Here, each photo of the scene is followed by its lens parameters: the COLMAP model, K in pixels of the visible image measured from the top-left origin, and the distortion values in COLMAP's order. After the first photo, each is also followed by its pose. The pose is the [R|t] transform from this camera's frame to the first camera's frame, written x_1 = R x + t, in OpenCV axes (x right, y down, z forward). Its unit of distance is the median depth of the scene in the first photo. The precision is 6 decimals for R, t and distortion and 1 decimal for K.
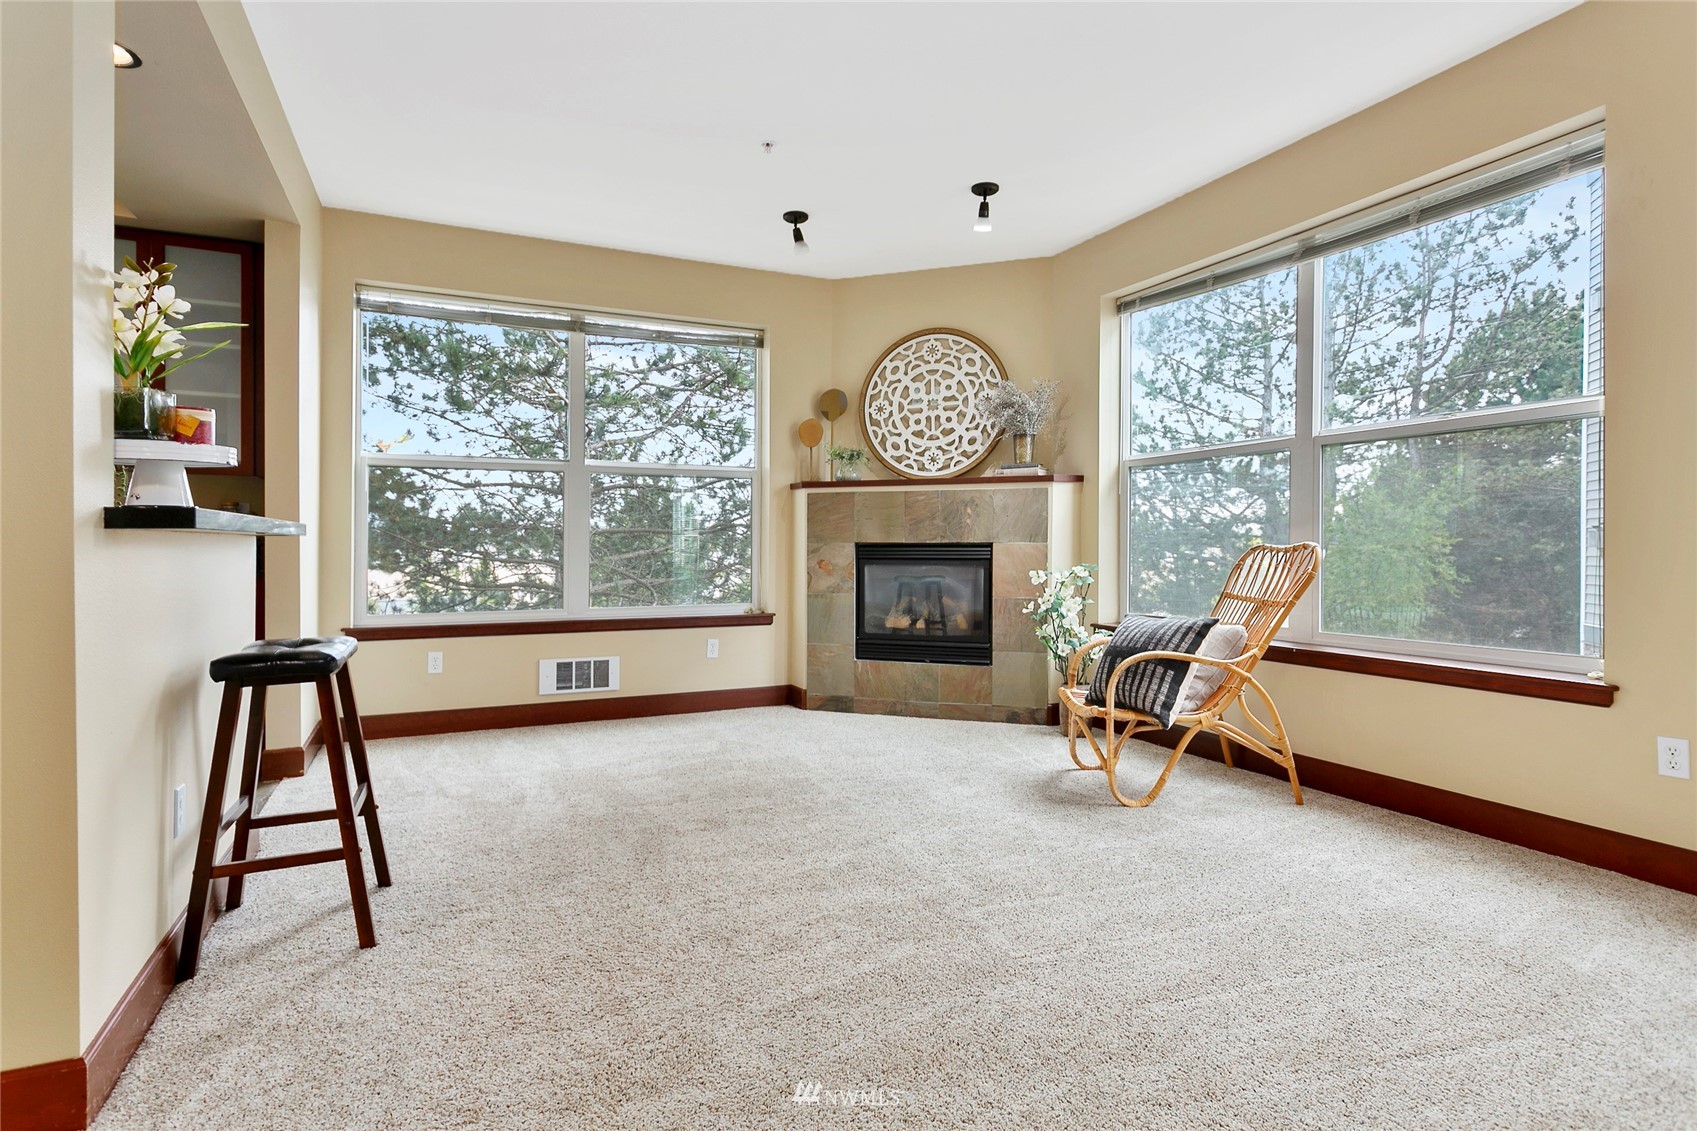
lens RADIAL K [[849.7, 0, 848.5], [0, 849.7, 565.5], [0, 0, 1]] dist [-0.002810, 0.000803]
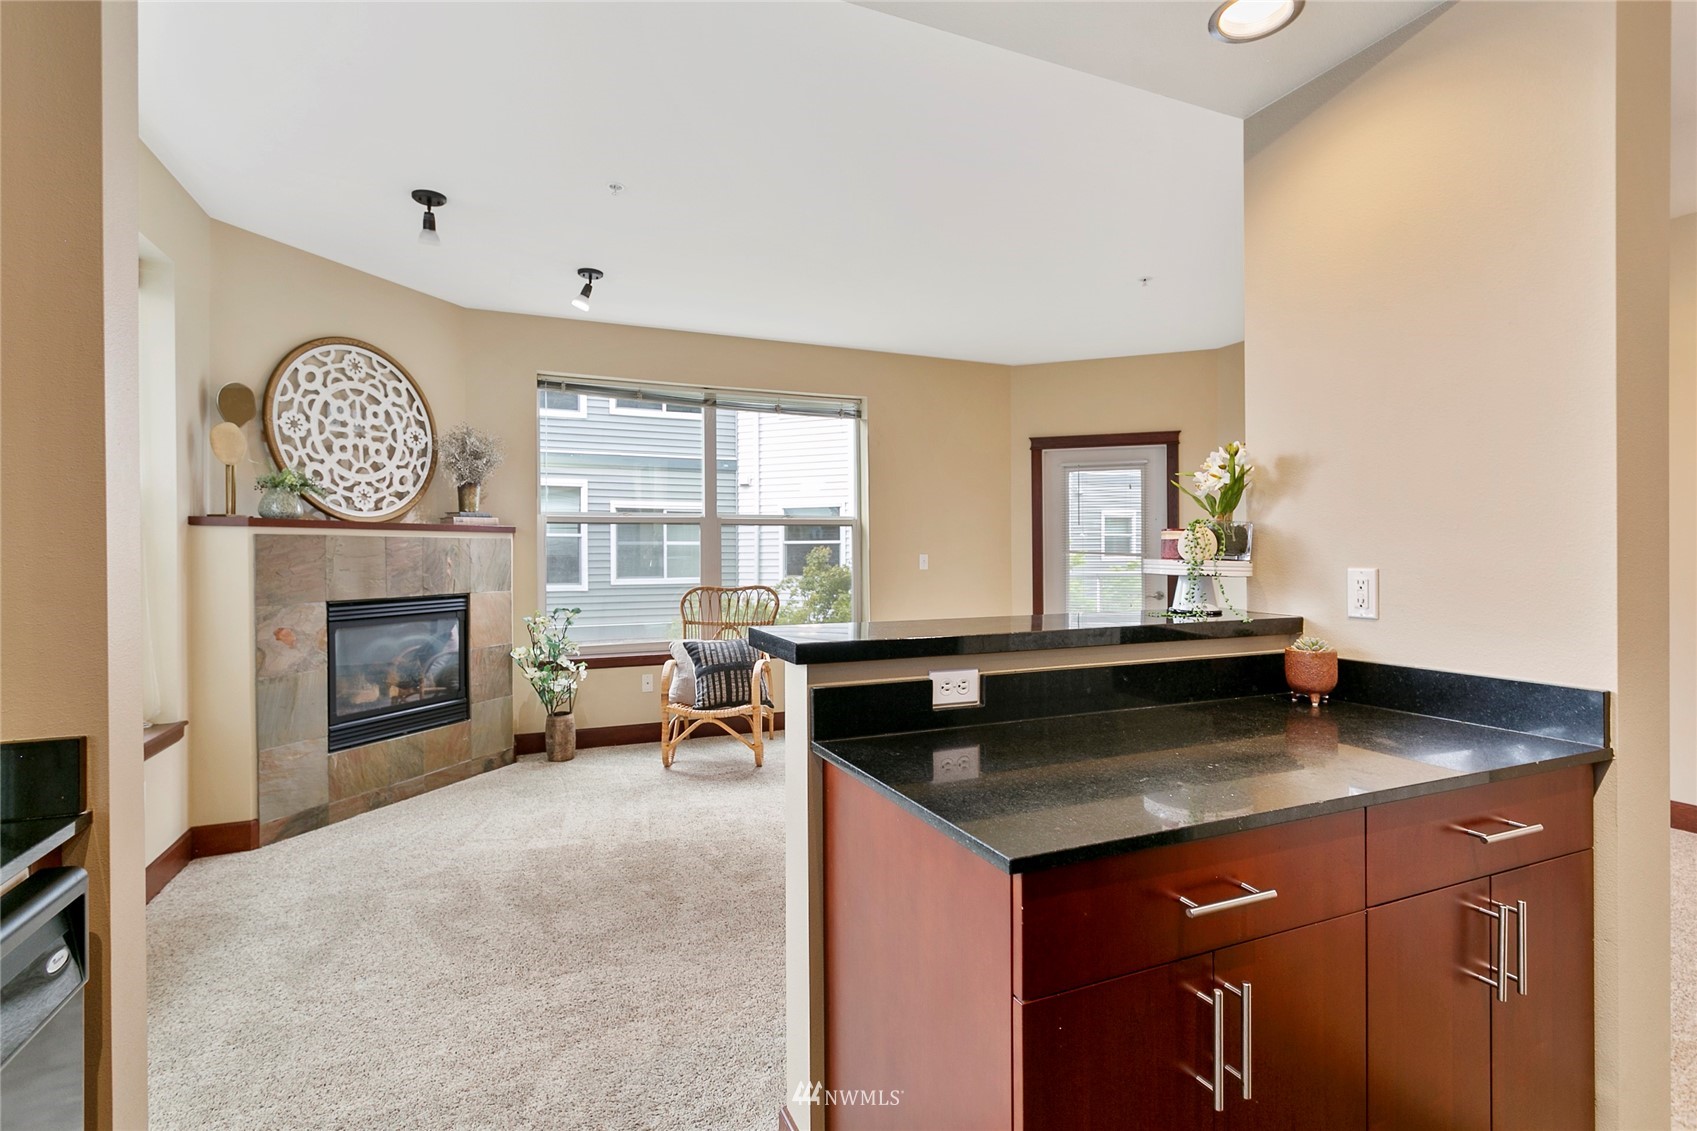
lens RADIAL K [[798.5, 0, 848.5], [0, 798.5, 565.5], [0, 0, 1]] dist [-0.000792, -0.000227]
pose [[0.033813, -0.015379, 0.999310, -0.692192], [0.026163, 0.999553, 0.014498, -0.057156], [-0.999086, 0.025655, 0.034200, 0.506572]]
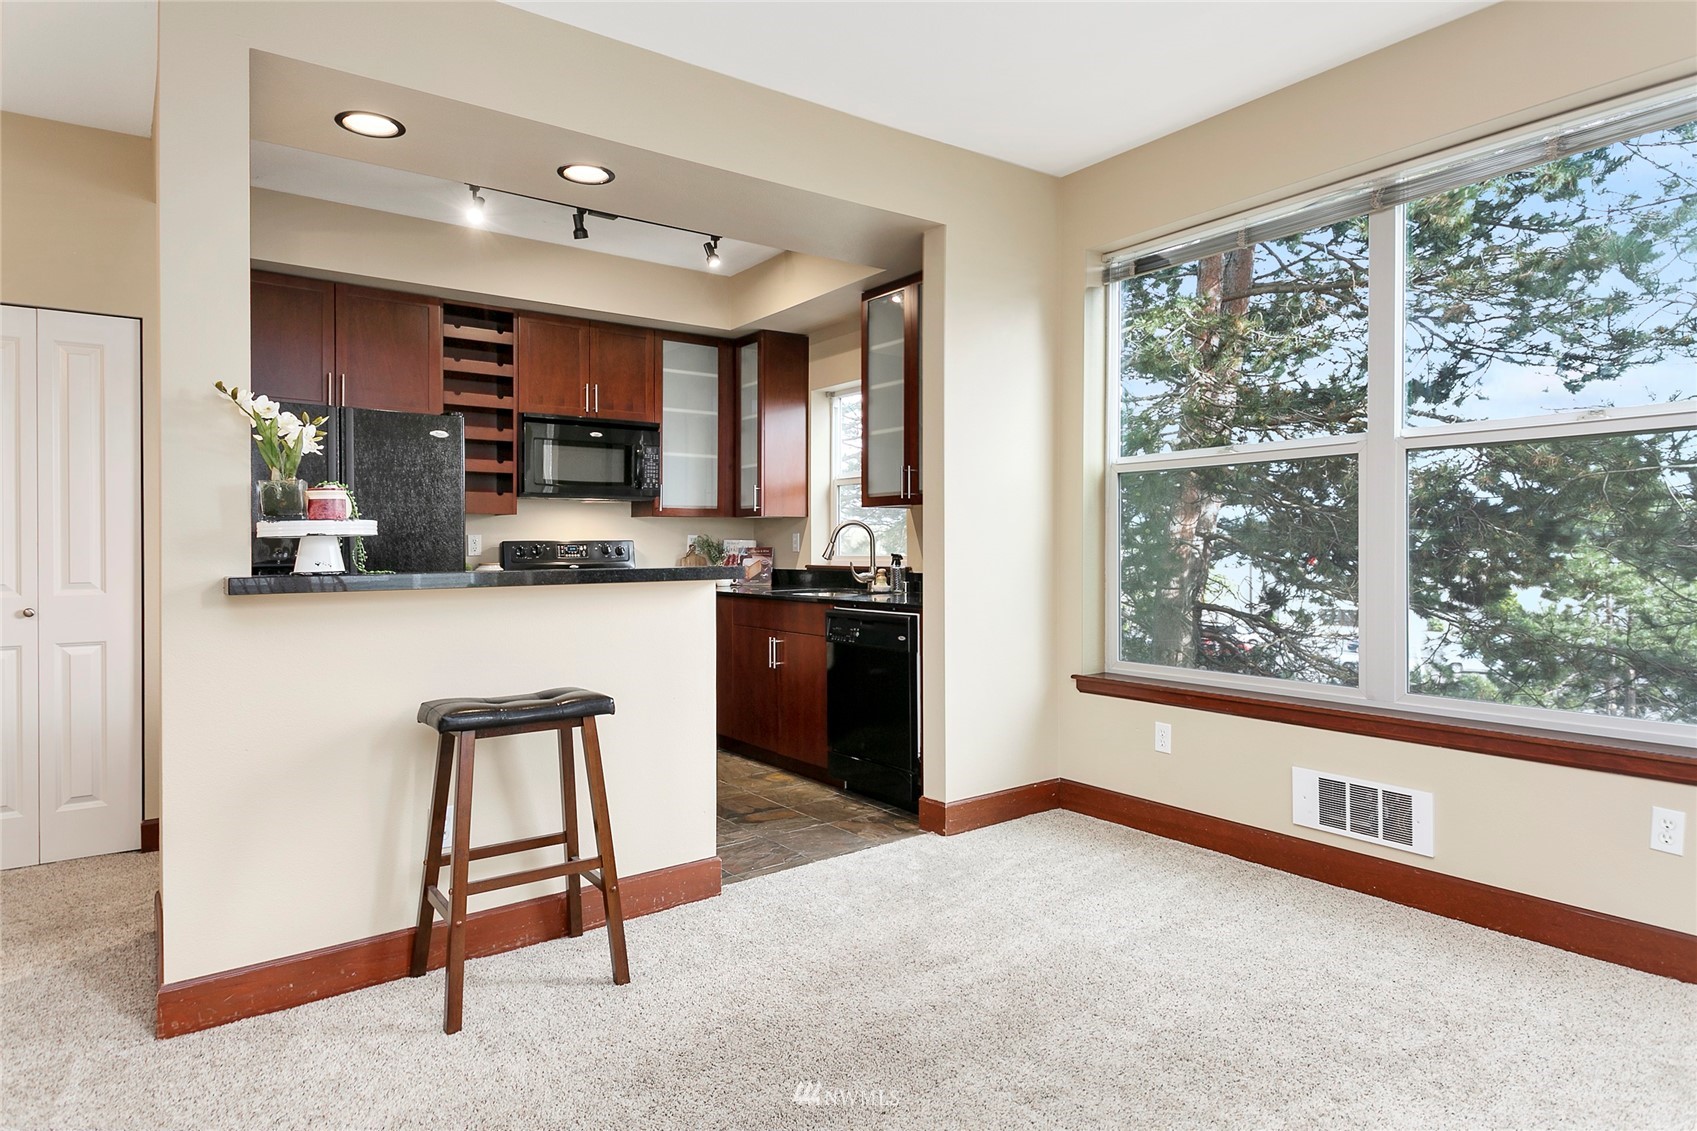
lens RADIAL K [[965.0, 0, 848.7], [0, 965.0, 546.0], [0, 0, 1]] dist [0.038742, 0.000048]
pose [[0.194708, 0.000445, -0.980861, 0.250649], [-0.011374, 0.999934, -0.001804, -0.040738], [0.980795, 0.011507, 0.194700, 0.512596]]
